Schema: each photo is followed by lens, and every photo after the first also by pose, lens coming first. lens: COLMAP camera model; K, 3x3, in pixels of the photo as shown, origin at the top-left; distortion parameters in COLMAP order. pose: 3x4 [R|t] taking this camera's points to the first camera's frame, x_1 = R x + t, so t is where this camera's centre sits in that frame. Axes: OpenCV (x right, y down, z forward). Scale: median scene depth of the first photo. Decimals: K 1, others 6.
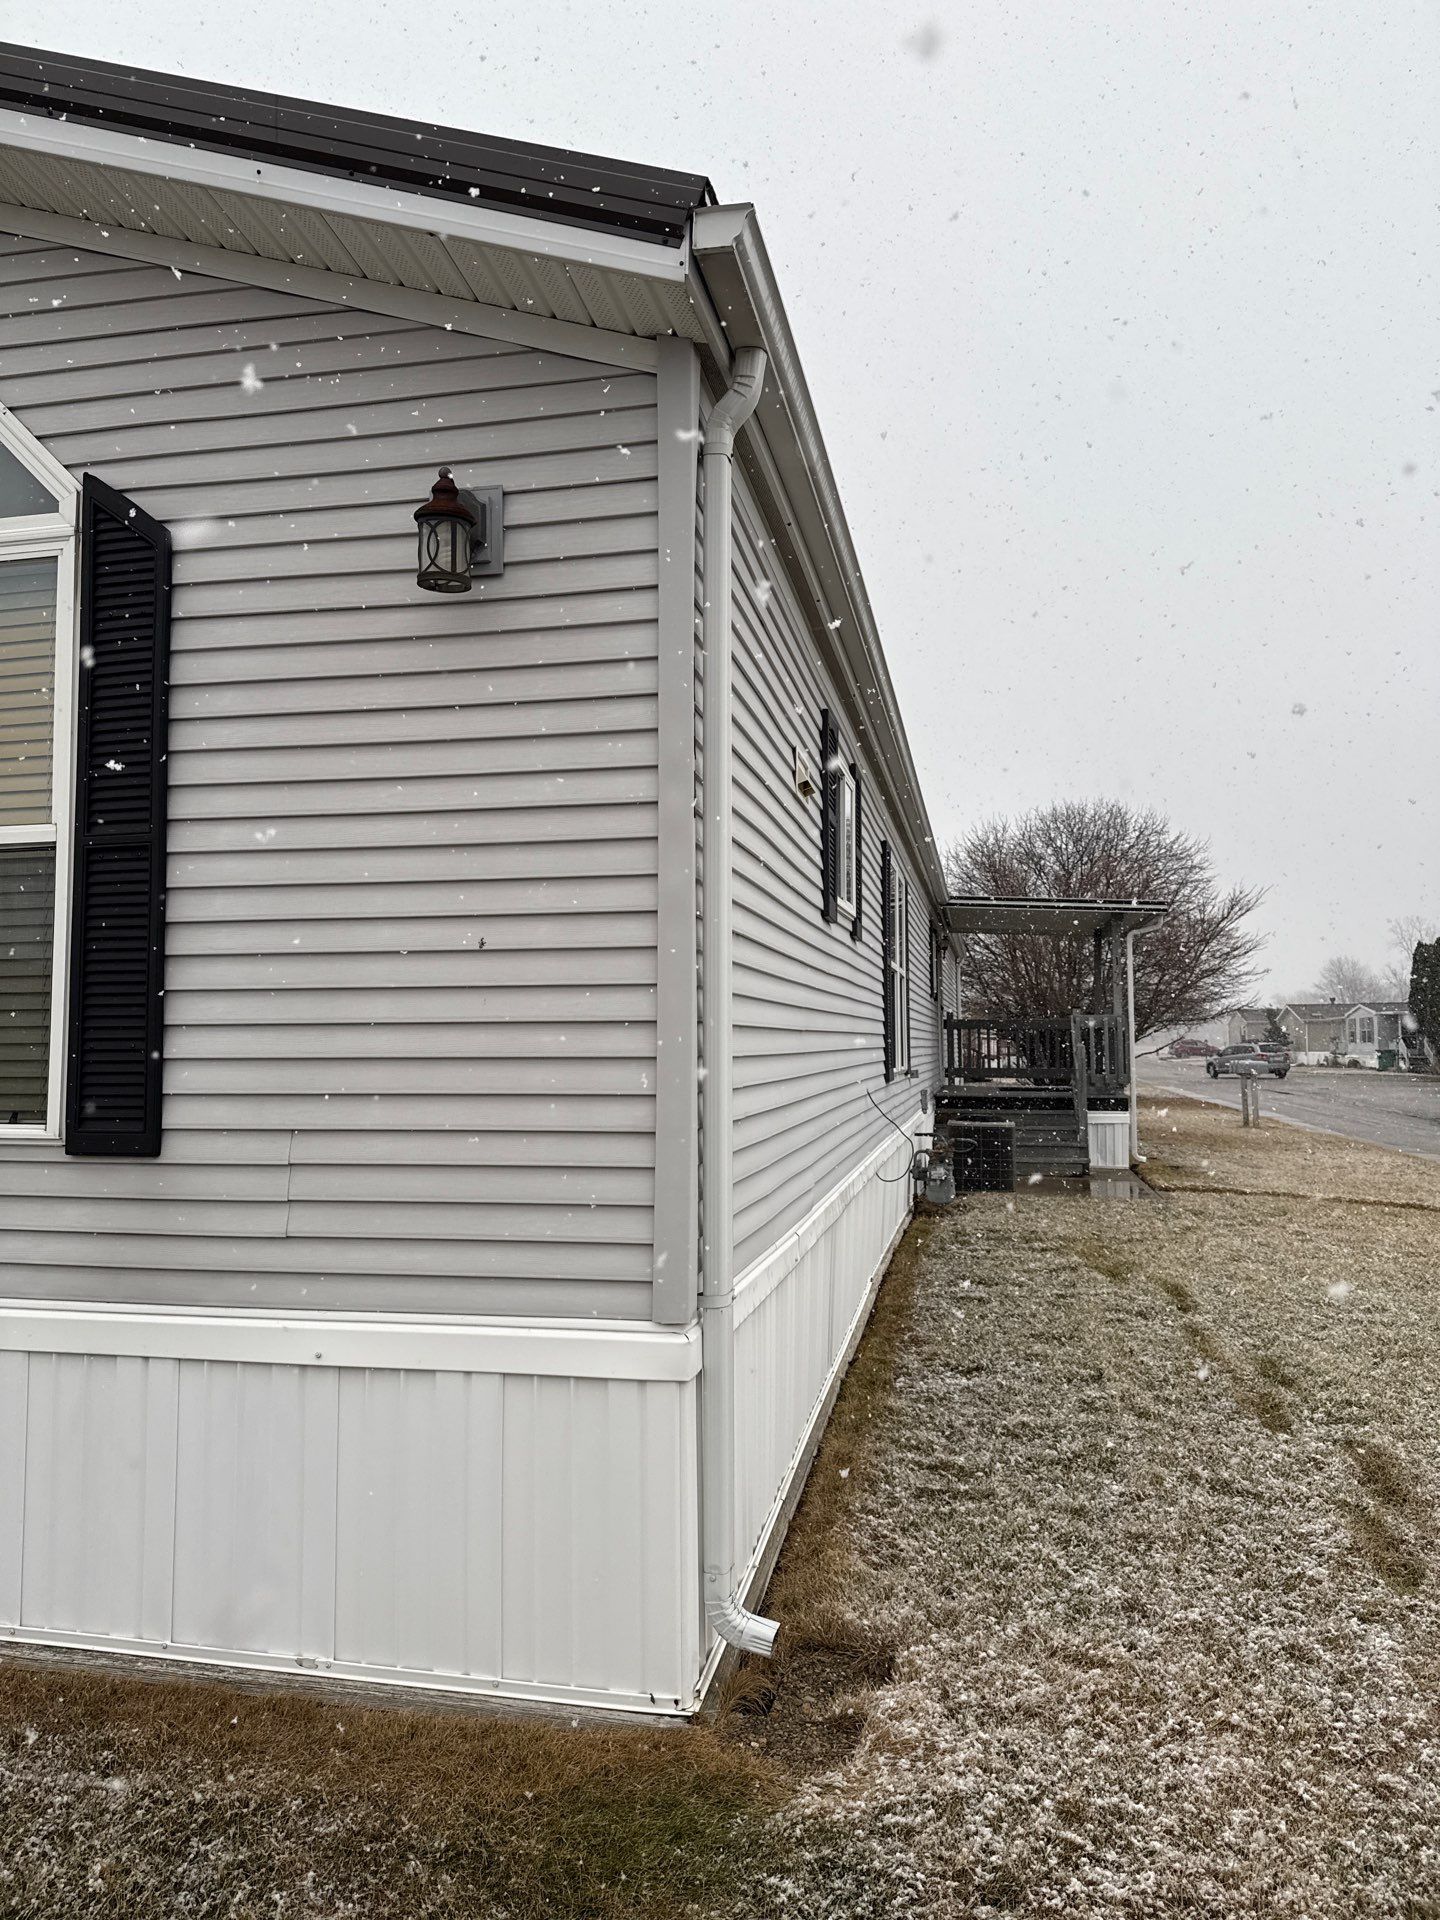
lens RADIAL K [[1353.9, 0, 722.2], [0, 1353.9, 966.4], [0, 0, 1]] dist [0.009102, -0.004177]
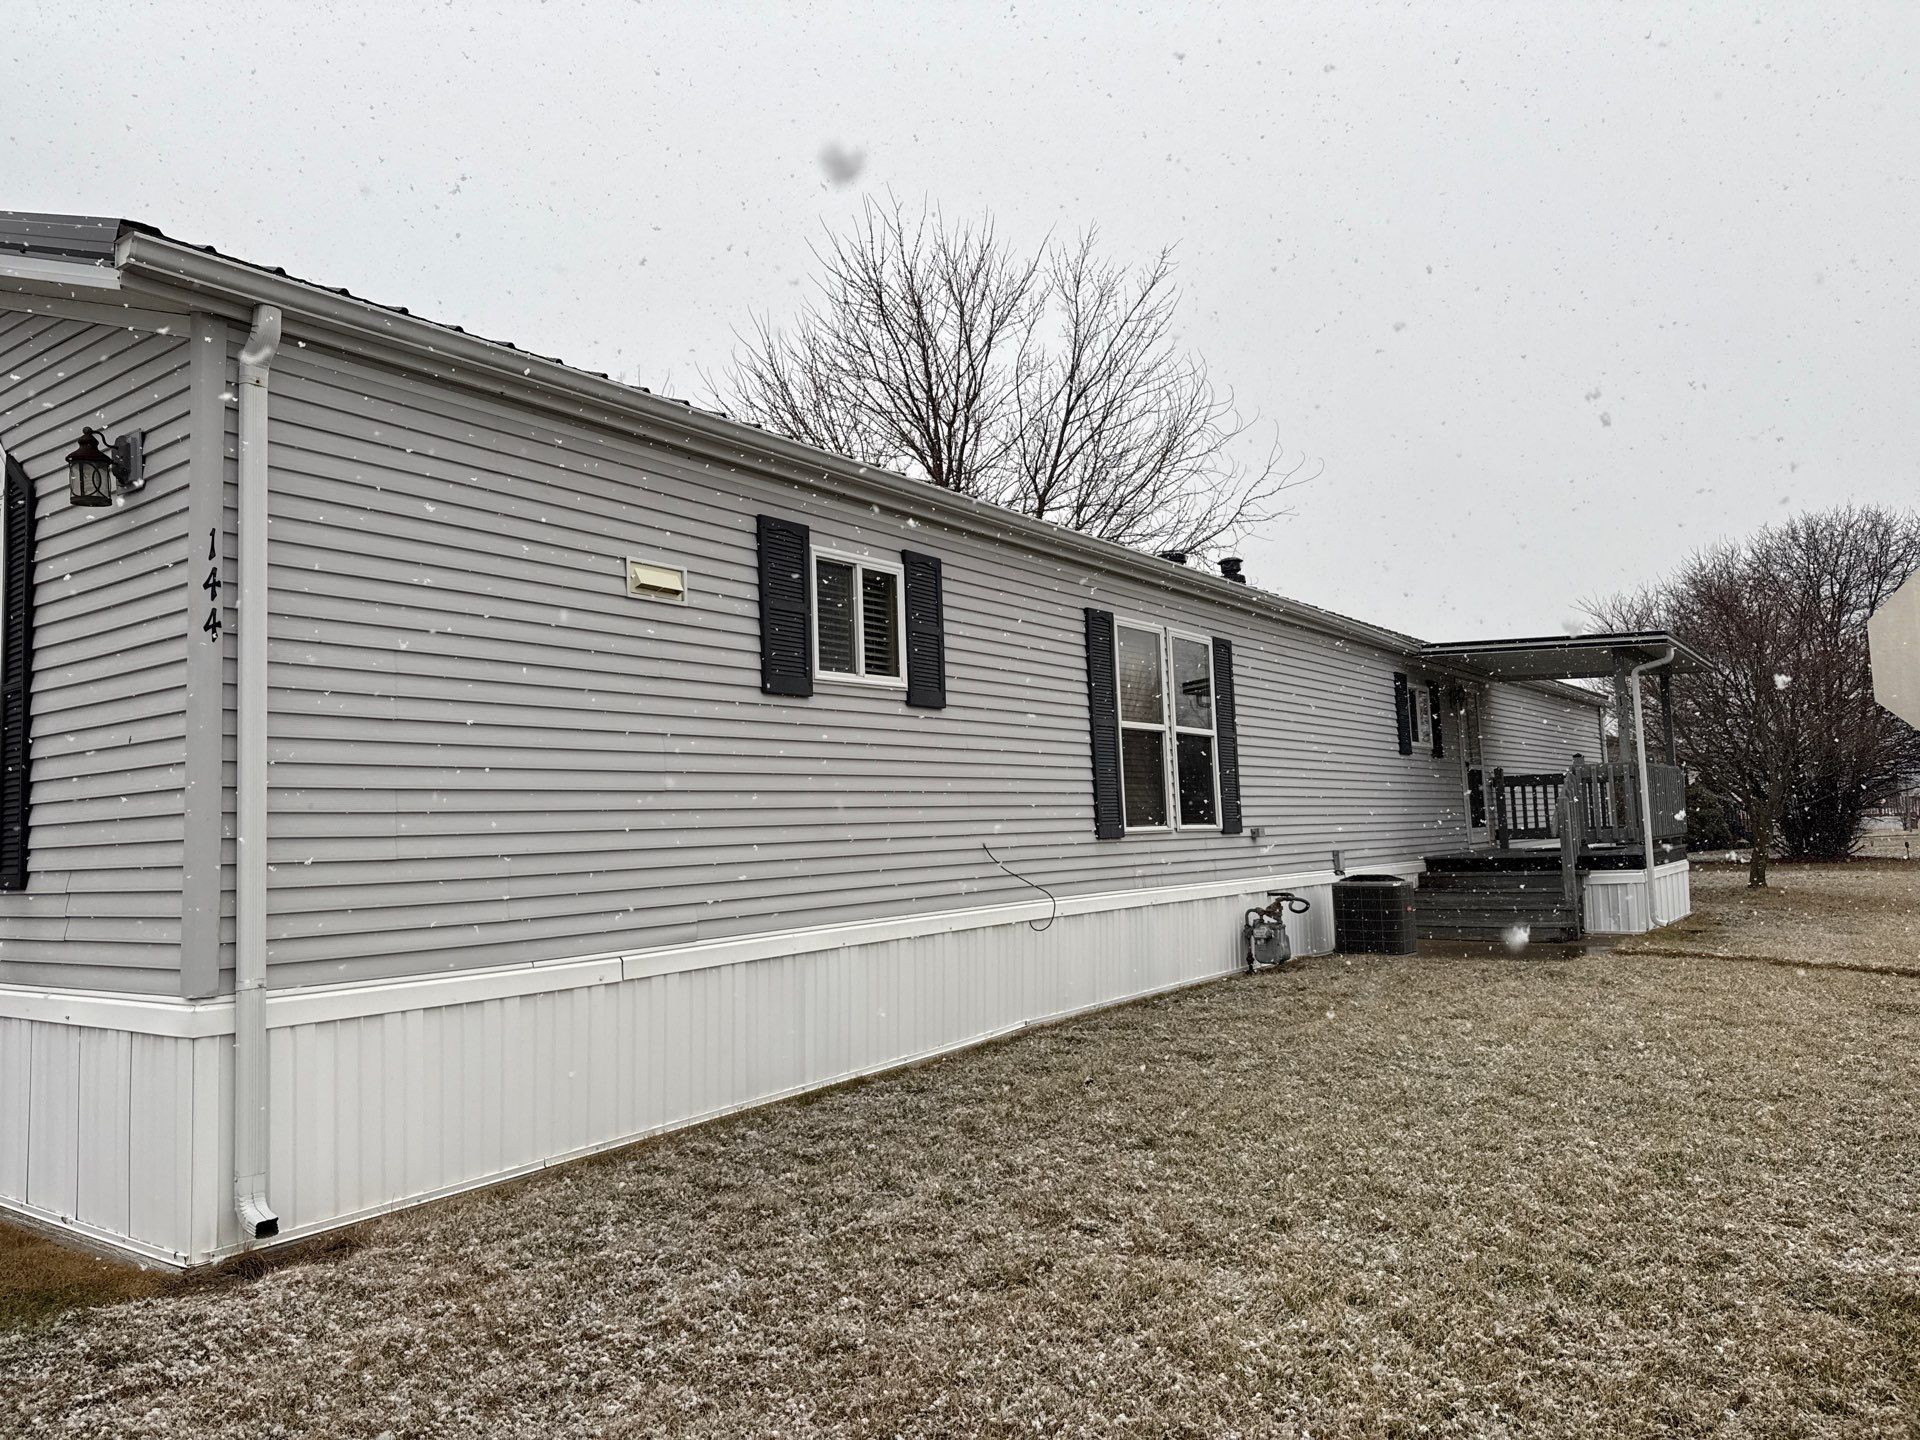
lens RADIAL K [[1353.9, 0, 953.2], [0, 1353.9, 730.2], [0, 0, 1]] dist [0.009102, -0.004177]
pose [[0.914120, -0.062170, -0.400648, 1.265671], [0.056970, 0.998066, -0.024892, 0.061476], [0.401420, -0.000070, 0.915894, 0.004994]]
